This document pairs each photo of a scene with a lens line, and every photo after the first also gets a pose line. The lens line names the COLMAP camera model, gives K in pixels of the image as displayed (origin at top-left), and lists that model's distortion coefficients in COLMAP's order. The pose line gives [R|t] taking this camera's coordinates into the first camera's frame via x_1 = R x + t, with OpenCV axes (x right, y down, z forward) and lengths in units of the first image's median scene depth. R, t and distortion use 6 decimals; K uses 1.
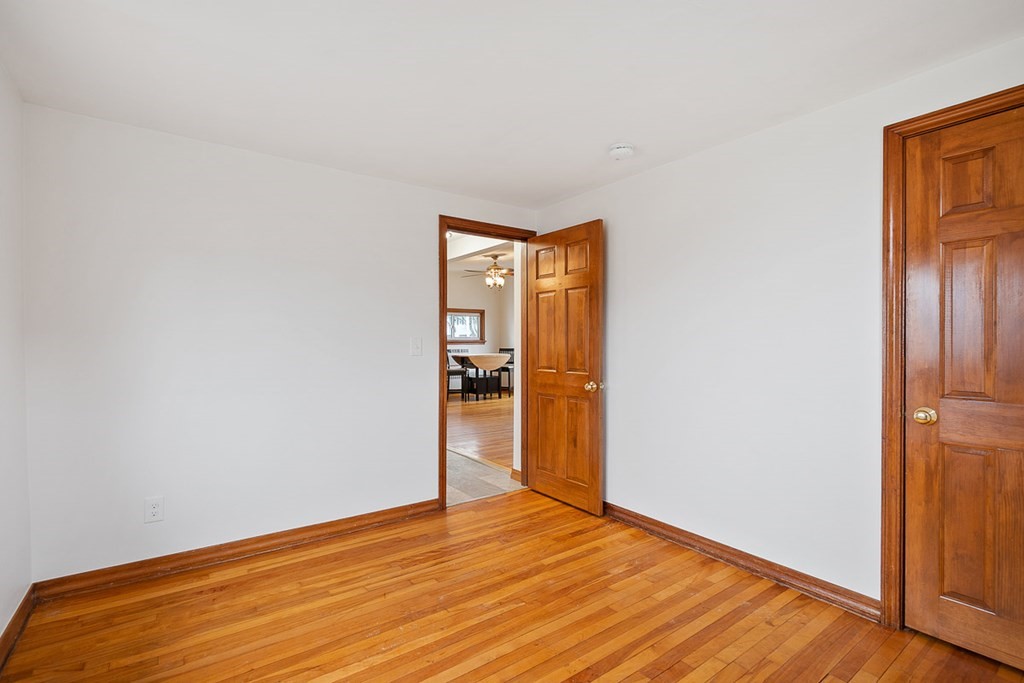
lens RADIAL K [[467.8, 0, 499.3], [0, 467.8, 345.9], [0, 0, 1]] dist [-0.001852, -0.000007]
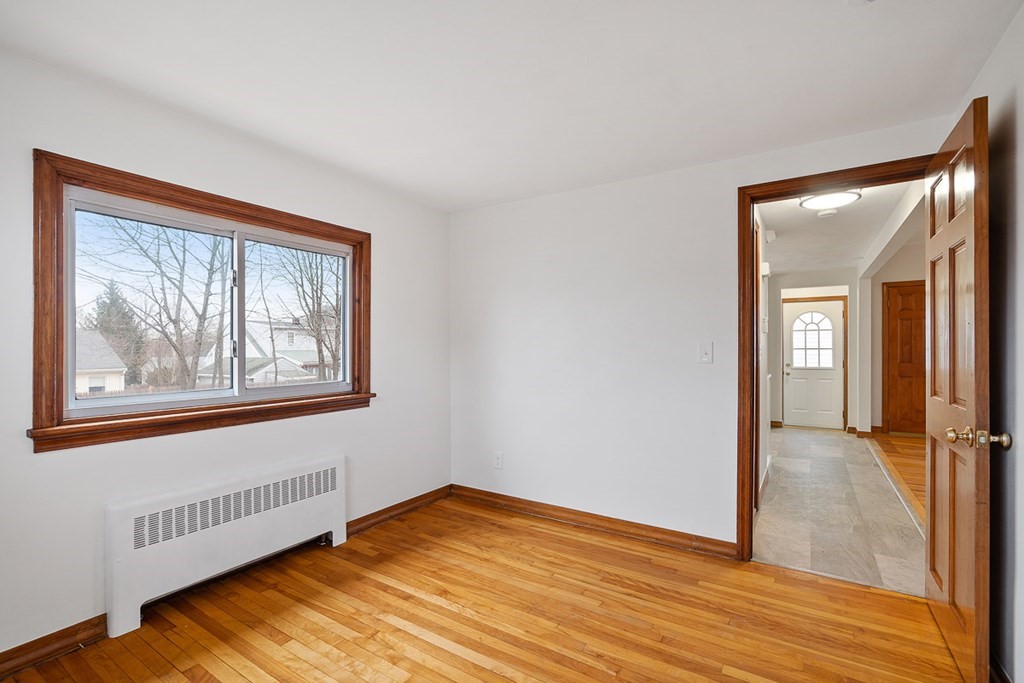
lens RADIAL K [[467.8, 0, 499.3], [0, 467.8, 345.9], [0, 0, 1]] dist [-0.001852, -0.000007]
pose [[0.362468, -0.003682, -0.931989, 0.607390], [-0.006534, 0.999958, -0.006492, -0.003870], [0.931973, 0.008443, 0.362428, 0.433611]]
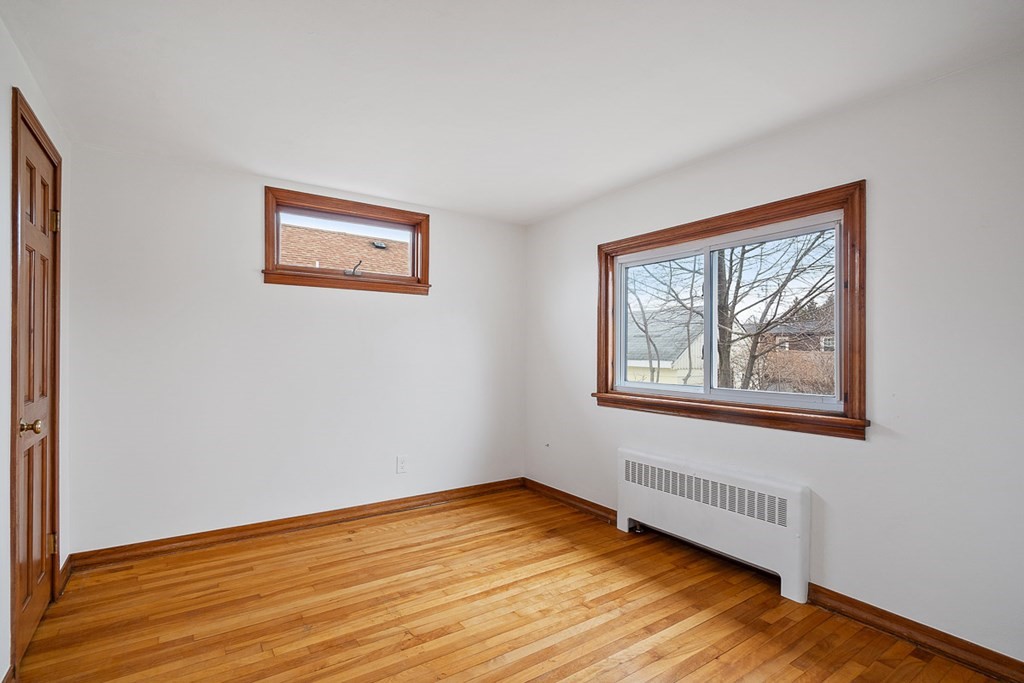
lens RADIAL K [[492.1, 0, 510.3], [0, 492.1, 348.2], [0, 0, 1]] dist [0.000159, 0.000213]
pose [[-0.999864, -0.006024, 0.015333, -0.045981], [-0.005975, 0.999977, 0.003179, -0.009067], [-0.015352, 0.003087, -0.999877, 1.410871]]
